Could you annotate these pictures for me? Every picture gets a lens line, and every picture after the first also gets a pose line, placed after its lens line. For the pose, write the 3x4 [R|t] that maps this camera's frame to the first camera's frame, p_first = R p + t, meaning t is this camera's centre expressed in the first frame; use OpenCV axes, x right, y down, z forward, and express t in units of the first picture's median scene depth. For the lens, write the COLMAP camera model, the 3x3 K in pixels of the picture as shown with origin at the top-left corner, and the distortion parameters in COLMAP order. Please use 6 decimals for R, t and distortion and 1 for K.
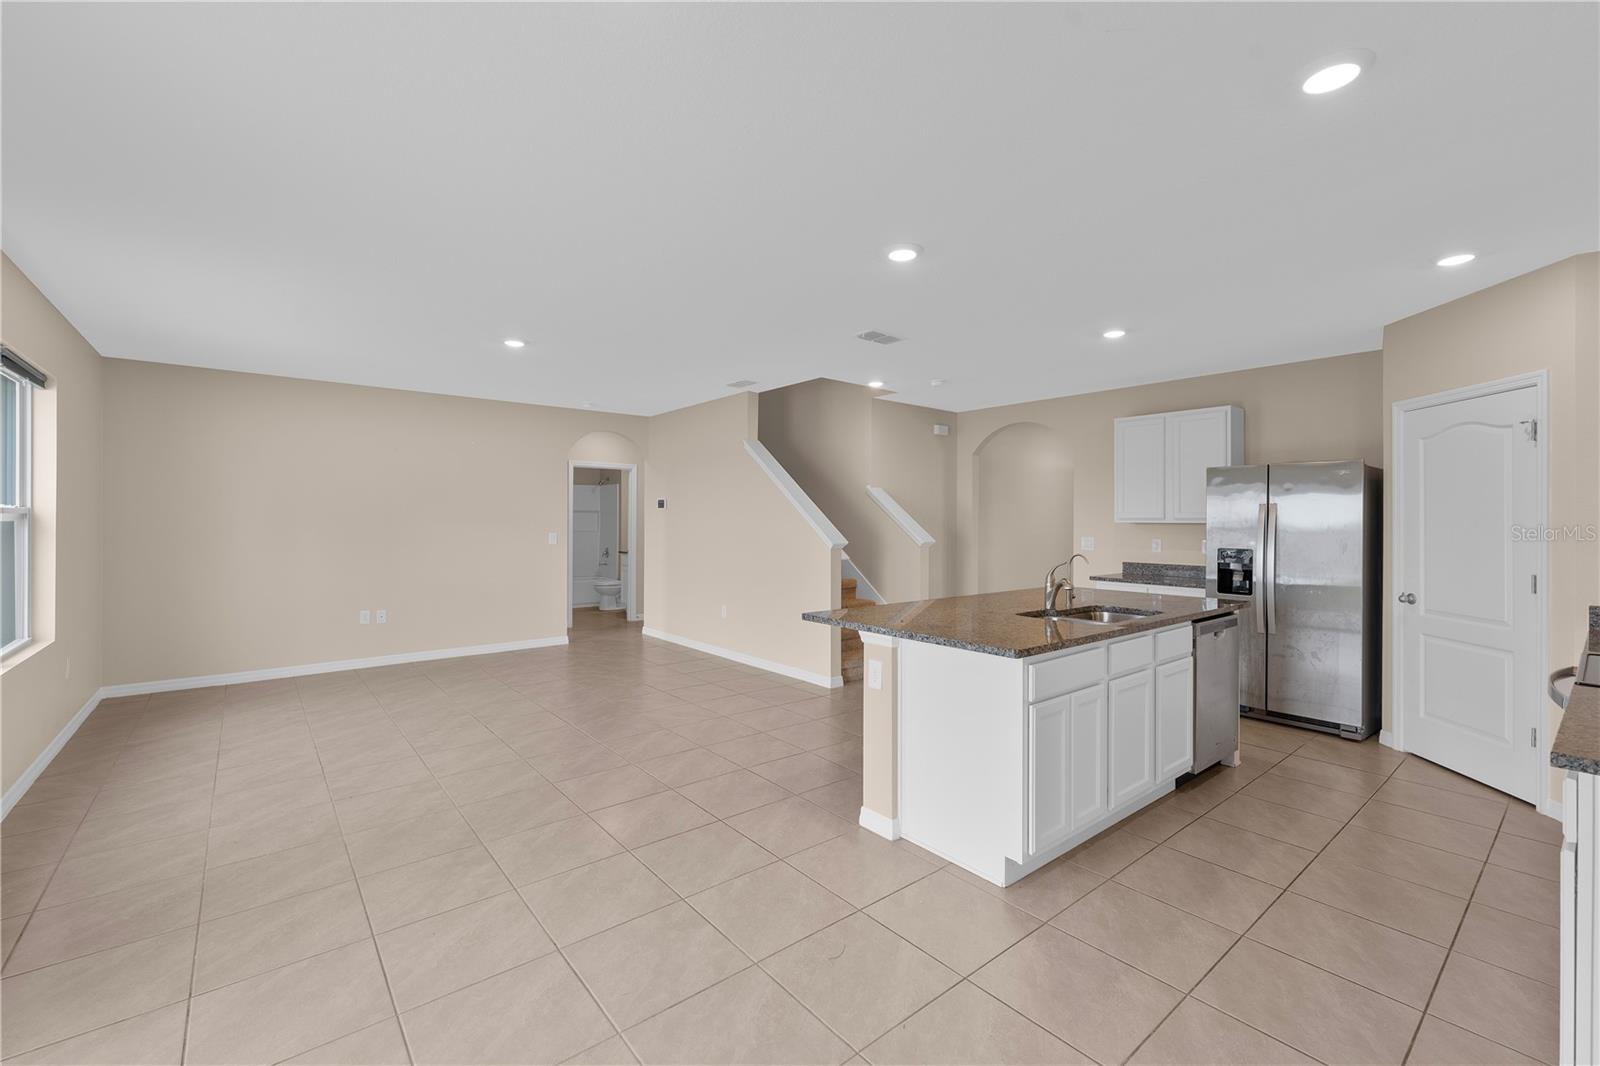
lens RADIAL K [[654.9, 0, 797.5], [0, 654.9, 520.8], [0, 0, 1]] dist [-0.000407, -0.000253]
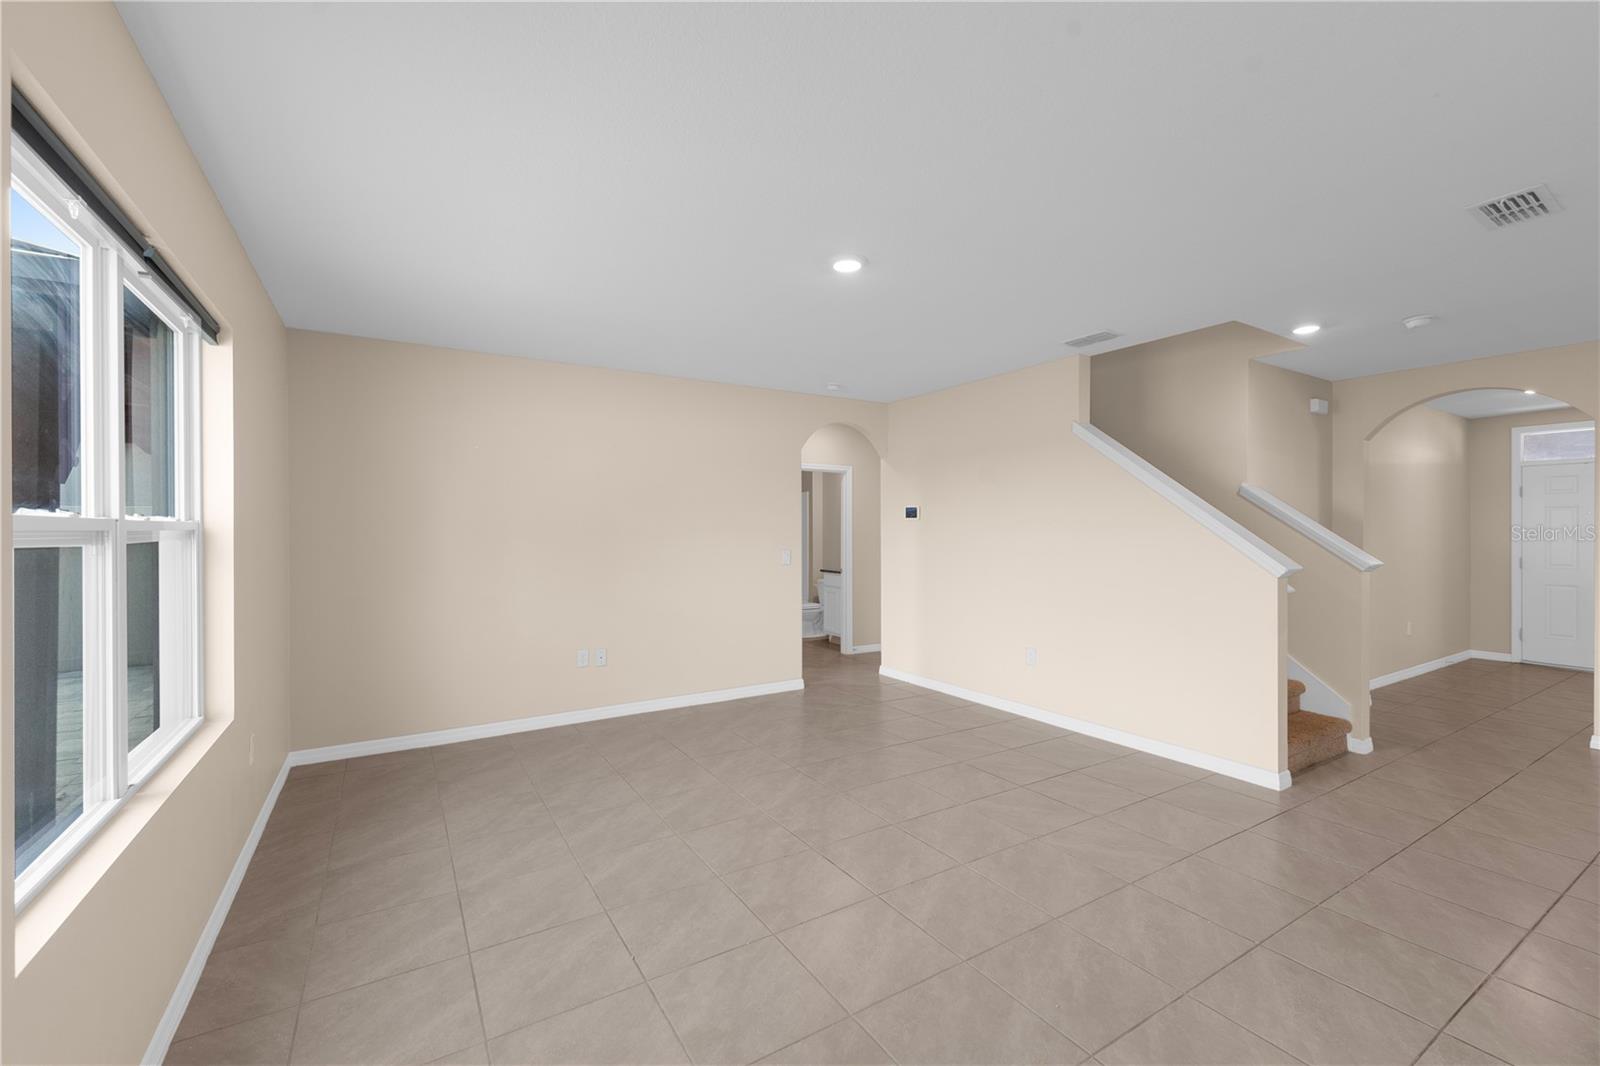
lens RADIAL K [[654.9, 0, 811.8], [0, 654.9, 535.8], [0, 0, 1]] dist [-0.000407, -0.000253]
pose [[0.991299, -0.003819, -0.131577, -0.457392], [0.004568, 0.999975, 0.005390, -0.005564], [0.131554, -0.005944, 0.991291, 0.412089]]
